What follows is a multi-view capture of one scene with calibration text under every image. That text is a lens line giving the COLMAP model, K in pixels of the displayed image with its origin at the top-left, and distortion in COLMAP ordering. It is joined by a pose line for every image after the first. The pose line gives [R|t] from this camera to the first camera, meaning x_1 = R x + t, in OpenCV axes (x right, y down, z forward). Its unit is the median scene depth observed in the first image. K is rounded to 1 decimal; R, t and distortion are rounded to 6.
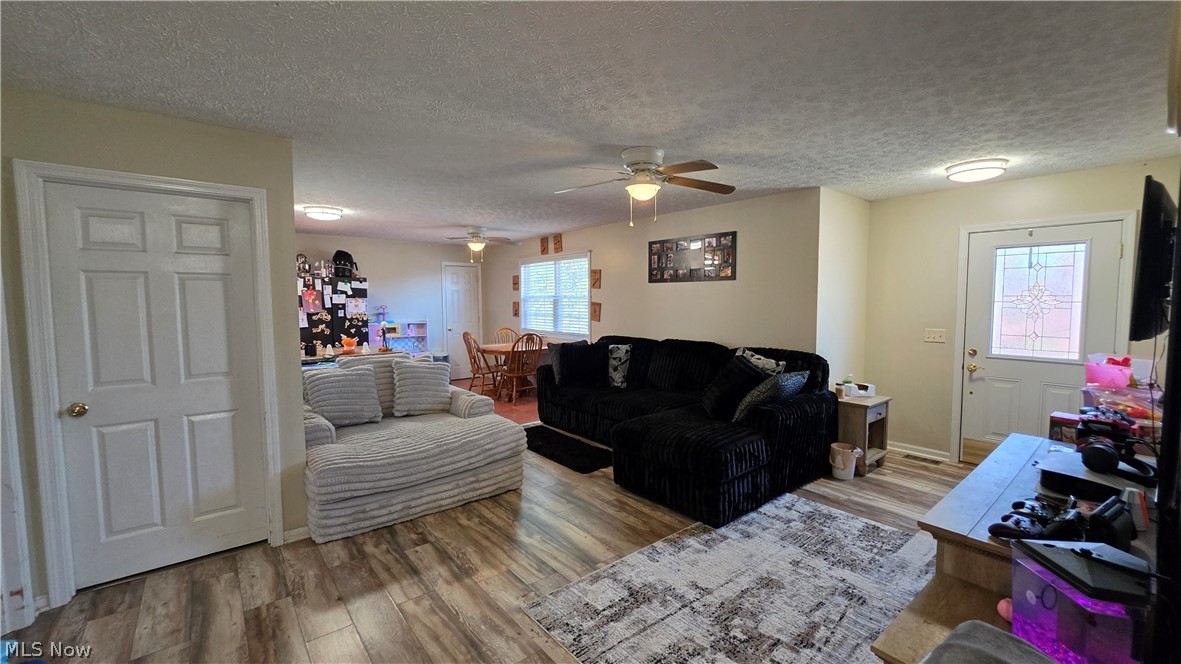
lens RADIAL K [[475.8, 0, 603.4], [0, 475.8, 333.5], [0, 0, 1]] dist [-0.003036, -0.000248]
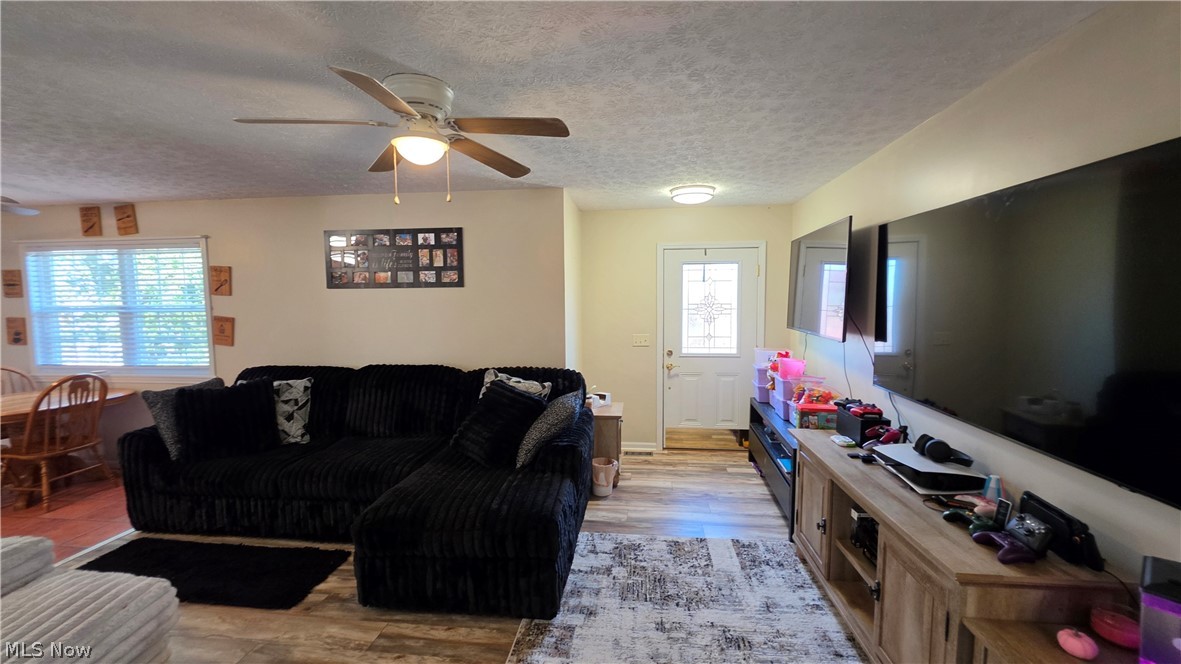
lens RADIAL K [[475.8, 0, 589.2], [0, 475.8, 338.1], [0, 0, 1]] dist [-0.003036, -0.000248]
pose [[0.727702, -0.060738, 0.683198, -0.155206], [0.057452, 0.997969, 0.027527, -0.040647], [-0.683483, 0.019219, 0.729714, 0.297372]]
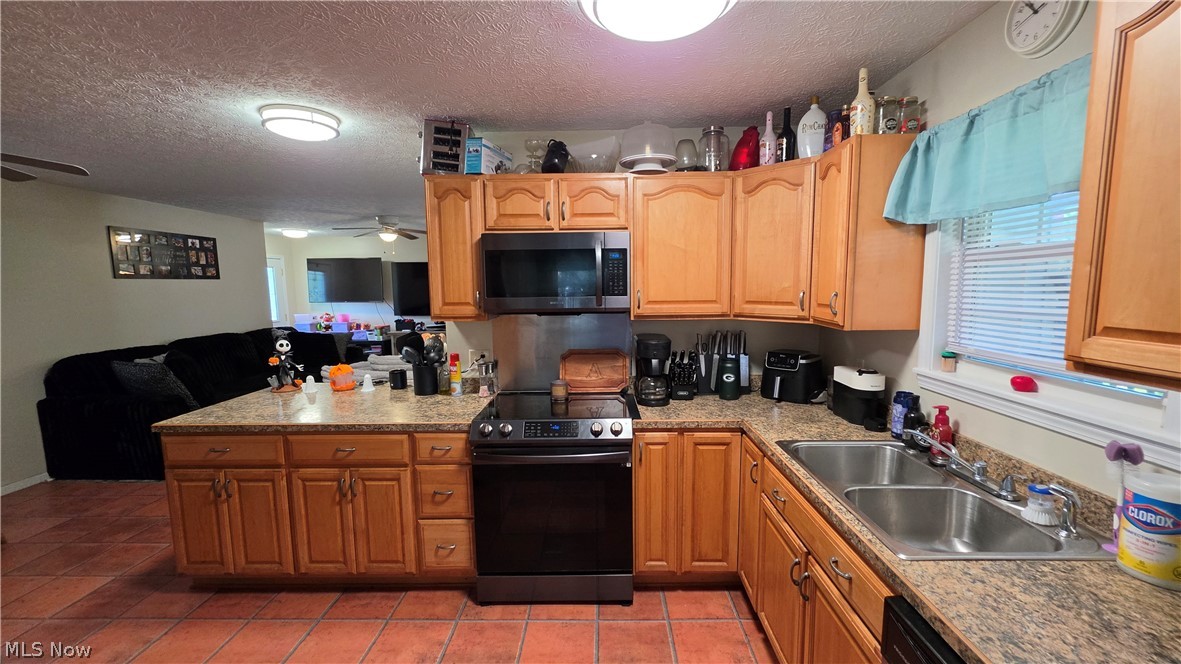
lens RADIAL K [[475.8, 0, 598.1], [0, 475.8, 336.3], [0, 0, 1]] dist [-0.003036, -0.000248]
pose [[-0.749851, -0.065063, 0.658400, -1.445264], [0.061438, 0.984005, 0.167211, -0.131664], [-0.658748, 0.165835, -0.733860, 1.494494]]
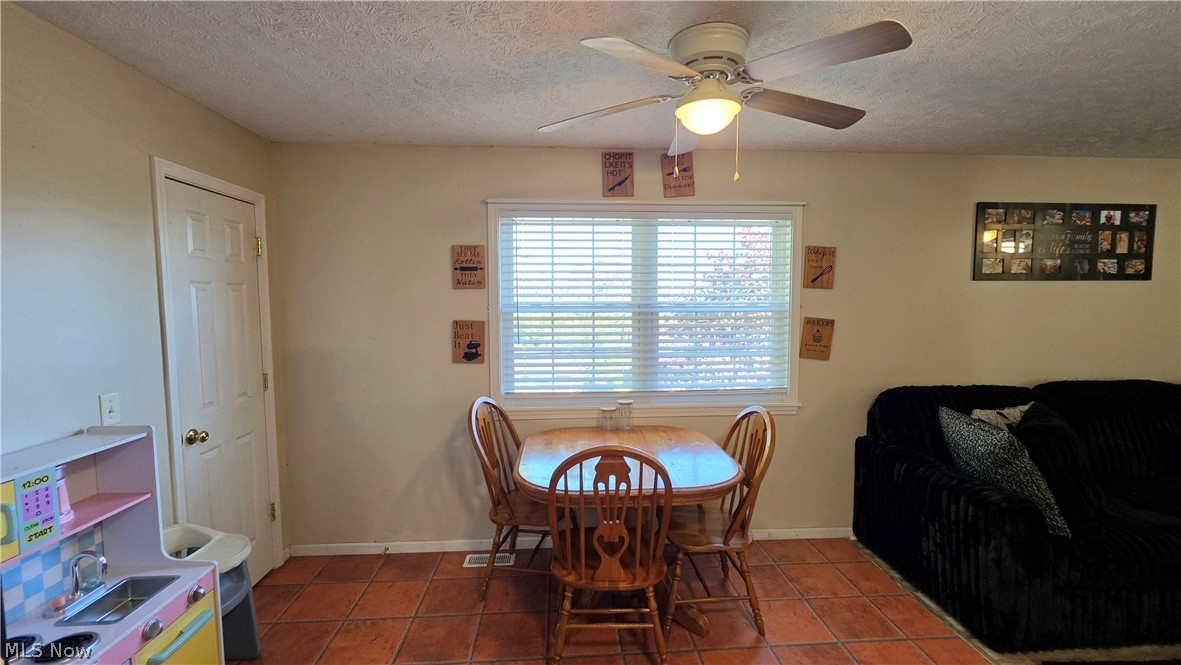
lens RADIAL K [[494.5, 0, 598.3], [0, 494.5, 337.0], [0, 0, 1]] dist [-0.006782, 0.000874]
pose [[0.594512, -0.059554, 0.801878, -0.839742], [0.062476, 0.997660, 0.027774, -0.117989], [-0.801656, 0.033586, 0.596841, 1.417017]]
